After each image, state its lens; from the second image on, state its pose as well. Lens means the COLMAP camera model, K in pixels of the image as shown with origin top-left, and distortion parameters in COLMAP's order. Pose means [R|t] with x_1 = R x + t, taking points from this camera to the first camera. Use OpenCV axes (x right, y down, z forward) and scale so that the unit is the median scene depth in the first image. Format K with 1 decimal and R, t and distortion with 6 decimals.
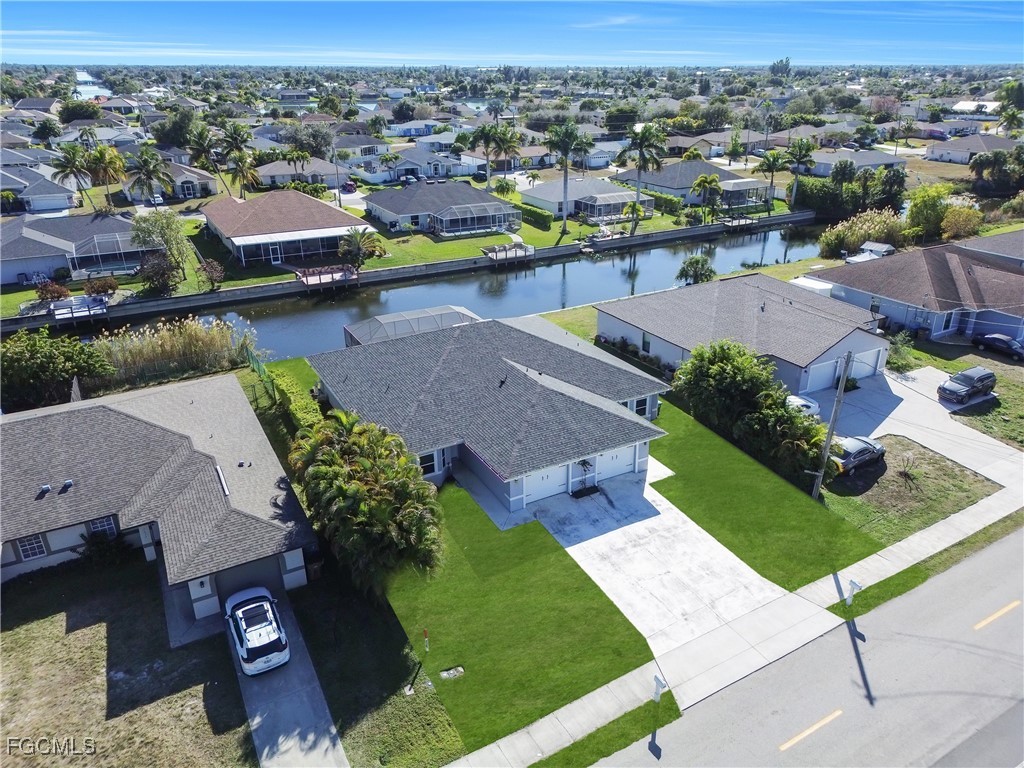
lens RADIAL K [[715.9, 0, 513.8], [0, 715.9, 363.8], [0, 0, 1]] dist [0.076838, -0.087573]
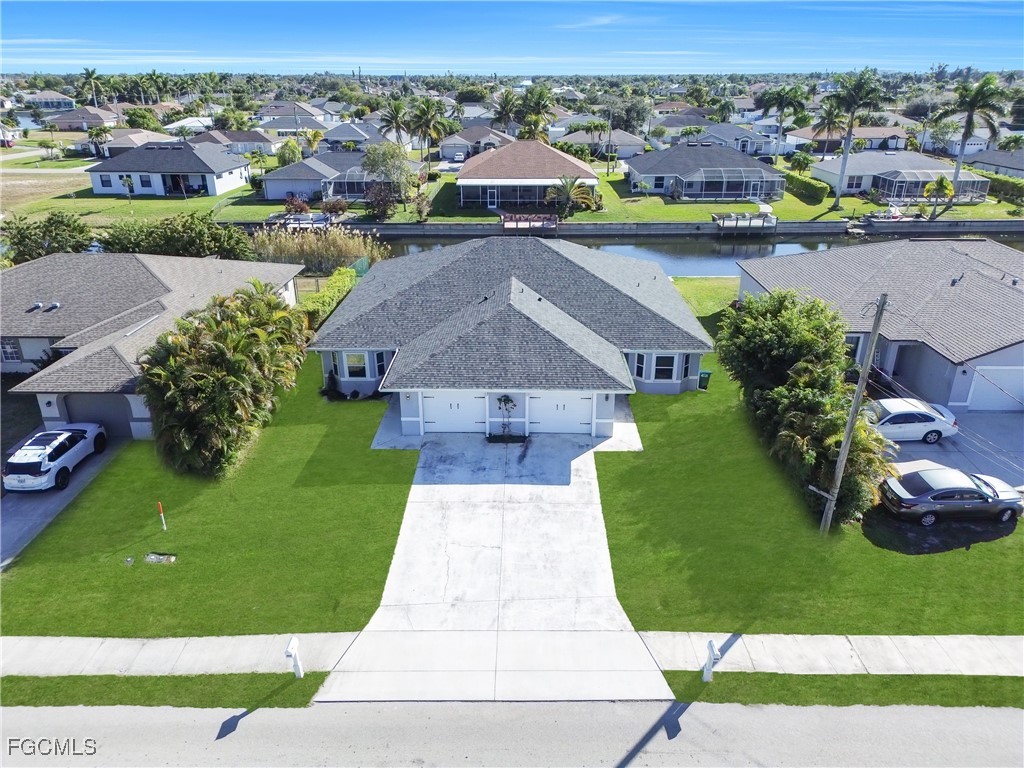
lens RADIAL K [[715.9, 0, 513.8], [0, 715.9, 363.8], [0, 0, 1]] dist [0.076838, -0.087573]
pose [[0.862826, 0.185155, -0.470370, 0.400637], [-0.190084, 0.981052, 0.037497, 0.060615], [0.468400, 0.057057, 0.881672, 0.278828]]
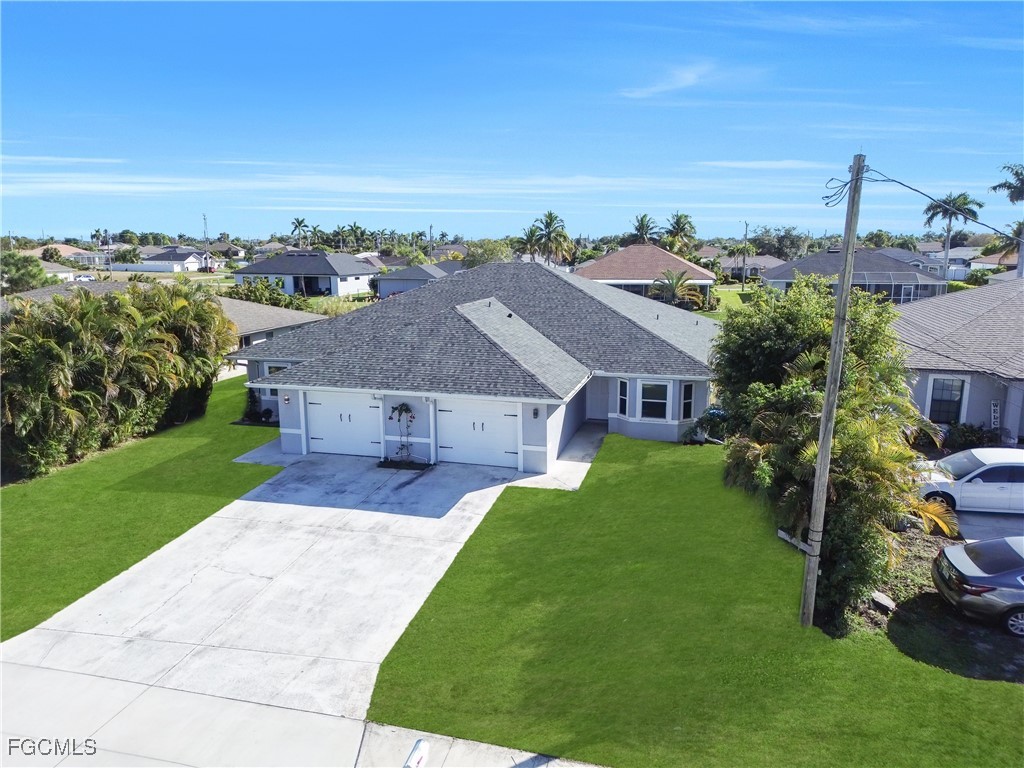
lens RADIAL K [[715.9, 0, 513.8], [0, 715.9, 363.8], [0, 0, 1]] dist [0.076838, -0.087573]
pose [[0.715601, 0.115793, -0.688845, 0.480751], [-0.262675, 0.958388, -0.111776, 0.125453], [0.647238, 0.260929, 0.716240, 0.551735]]
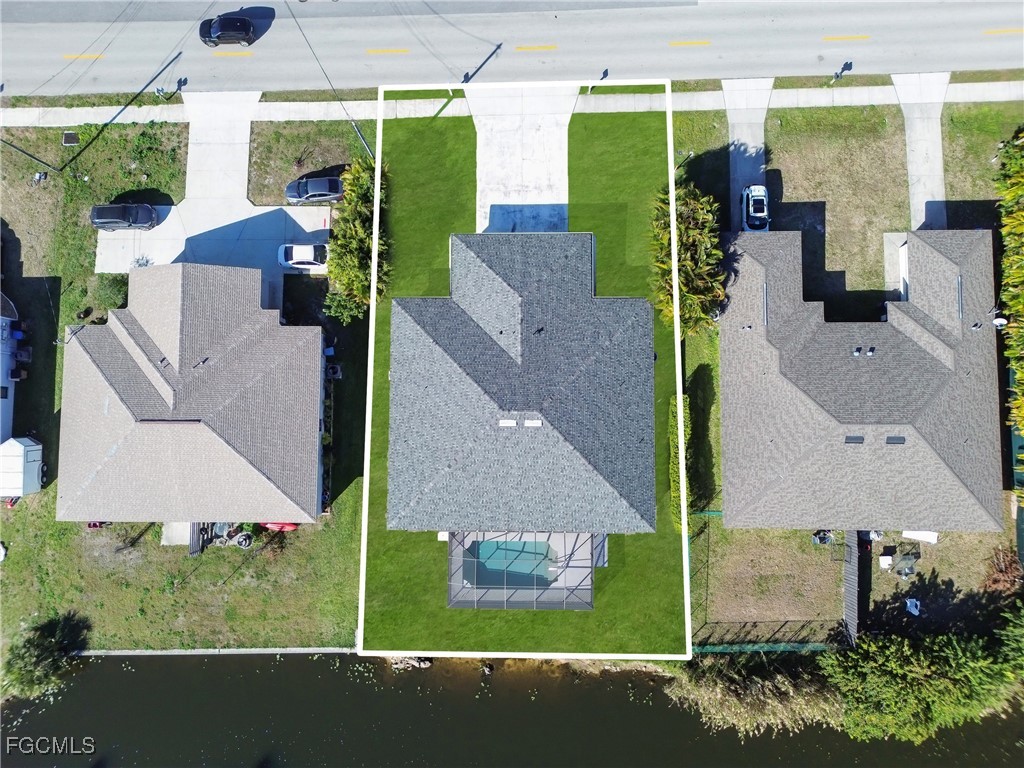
lens RADIAL K [[715.9, 0, 513.8], [0, 715.9, 363.8], [0, 0, 1]] dist [0.076838, -0.087573]
pose [[-0.870376, -0.488934, 0.058209, -0.071915], [0.217655, -0.276003, 0.936188, -1.068654], [-0.441669, 0.827506, 0.346646, 0.622498]]
